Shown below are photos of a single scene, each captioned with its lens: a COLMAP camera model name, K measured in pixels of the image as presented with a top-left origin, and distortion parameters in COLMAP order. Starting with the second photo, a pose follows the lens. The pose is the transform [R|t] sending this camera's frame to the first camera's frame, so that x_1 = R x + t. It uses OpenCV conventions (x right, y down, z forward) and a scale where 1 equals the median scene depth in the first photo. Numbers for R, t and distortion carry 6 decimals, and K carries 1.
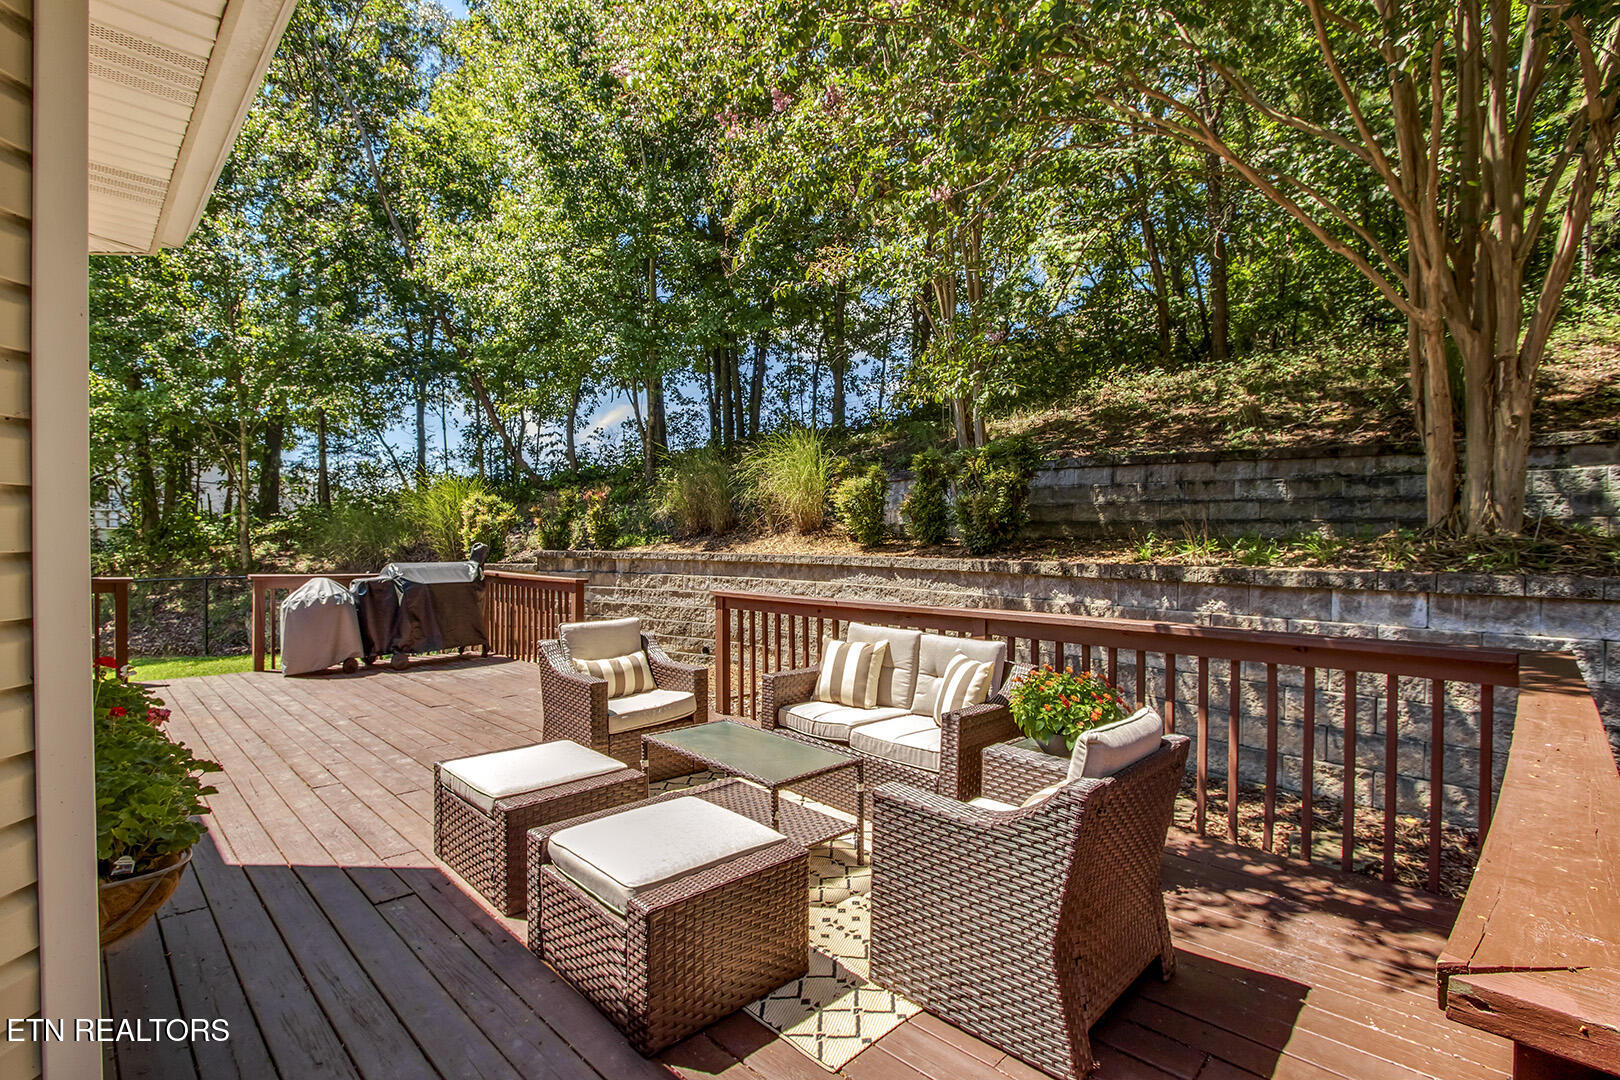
lens RADIAL K [[763.6, 0, 806.9], [0, 763.6, 545.3], [0, 0, 1]] dist [-0.013202, -0.000052]
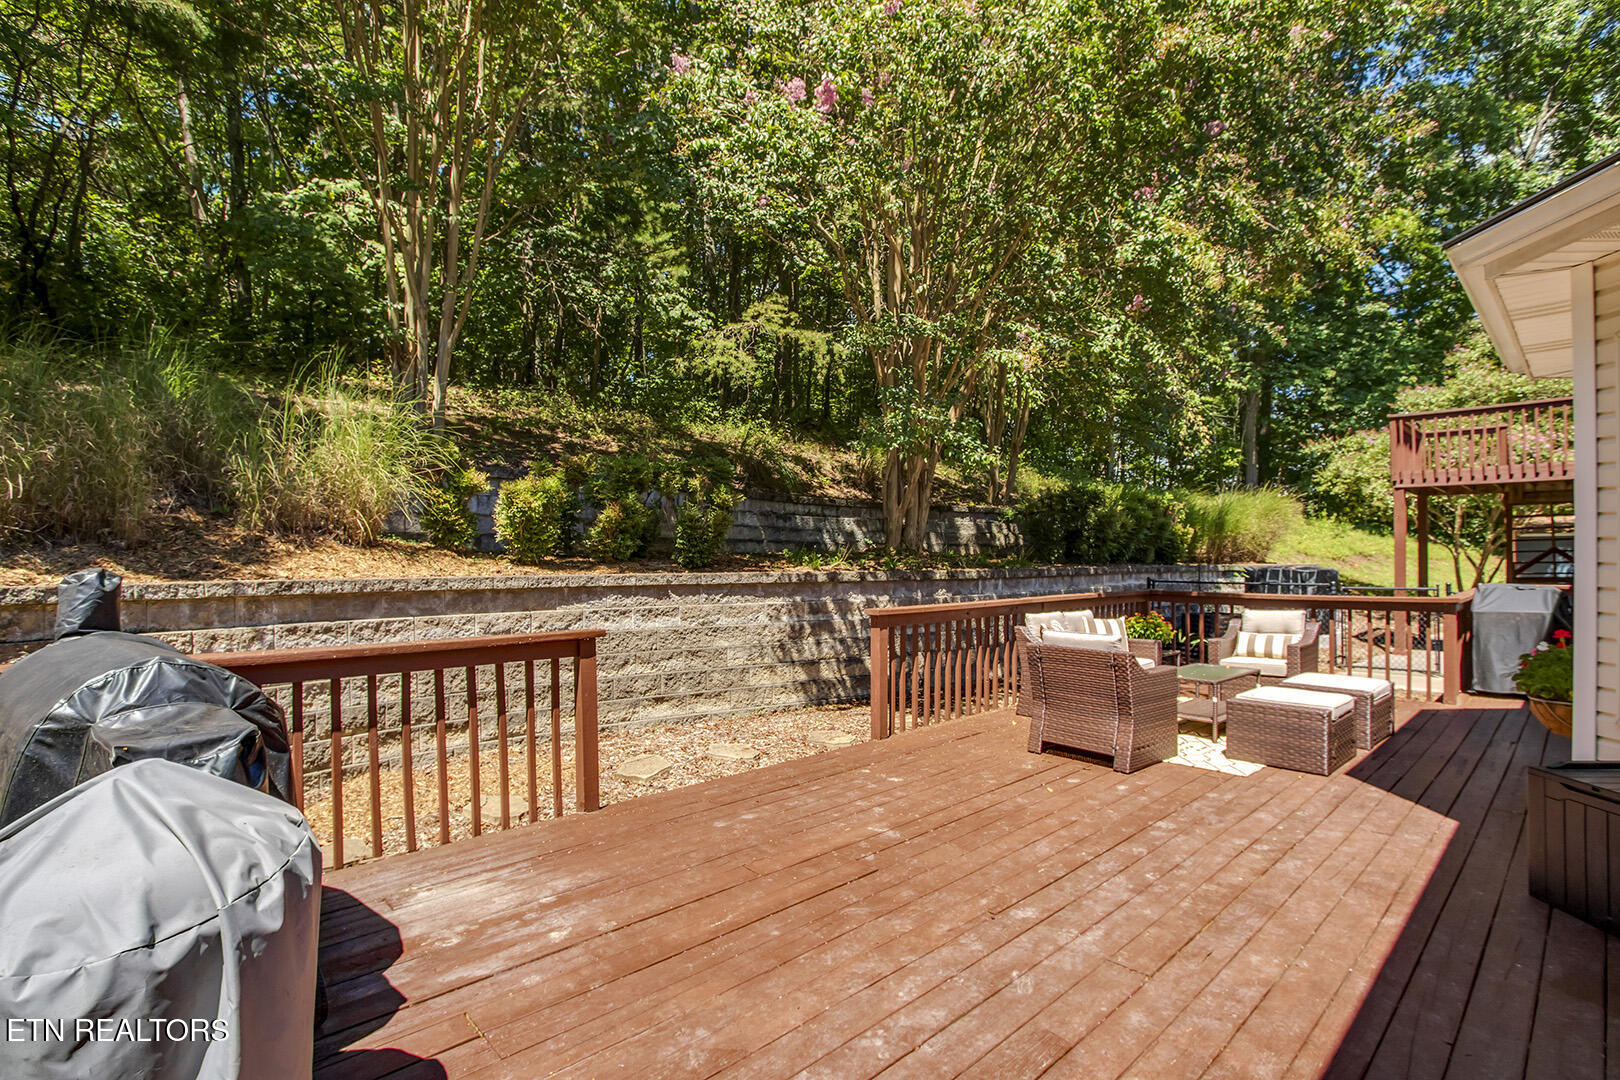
lens RADIAL K [[763.6, 0, 807.0], [0, 763.6, 549.9], [0, 0, 1]] dist [-0.013202, -0.000052]
pose [[0.023818, 0.004126, 0.999708, -0.803916], [0.003078, 0.999986, -0.004200, -0.009247], [-0.999712, 0.003177, 0.023805, 0.803572]]
